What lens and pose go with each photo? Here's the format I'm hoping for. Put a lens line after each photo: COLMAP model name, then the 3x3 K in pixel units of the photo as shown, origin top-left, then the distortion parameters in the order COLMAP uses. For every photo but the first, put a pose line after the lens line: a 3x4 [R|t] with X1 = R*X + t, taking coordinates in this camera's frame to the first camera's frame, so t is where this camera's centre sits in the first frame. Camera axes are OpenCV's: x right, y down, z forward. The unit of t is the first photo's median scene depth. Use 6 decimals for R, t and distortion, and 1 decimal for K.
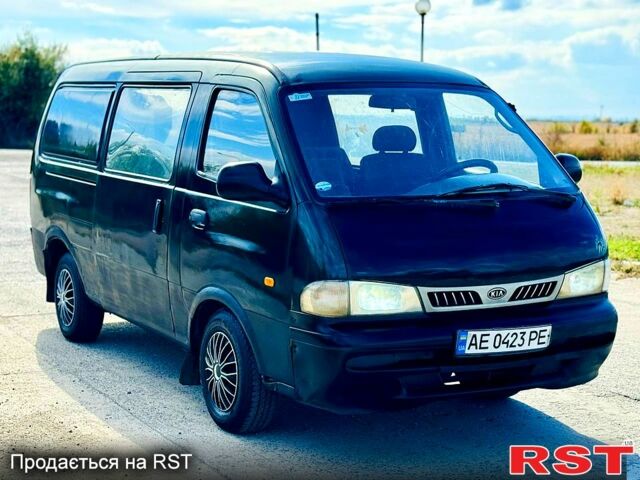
lens RADIAL K [[1145.3, 0, 320.0], [0, 1145.3, 240.0], [0, 0, 1]] dist [0.145524, 0.036410]
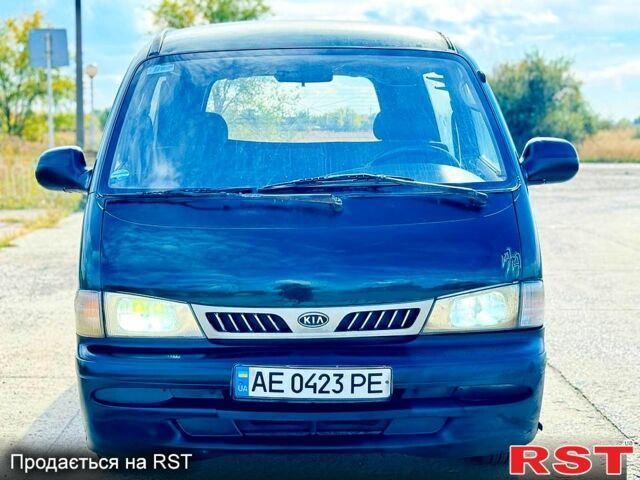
lens RADIAL K [[1145.3, 0, 320.0], [0, 1145.3, 240.0], [0, 0, 1]] dist [0.145524, 0.036410]
pose [[0.885884, 0.027314, -0.463102, 0.503061], [-0.033215, 0.999438, -0.004589, -0.002102], [0.462716, 0.019447, 0.886293, 0.340226]]
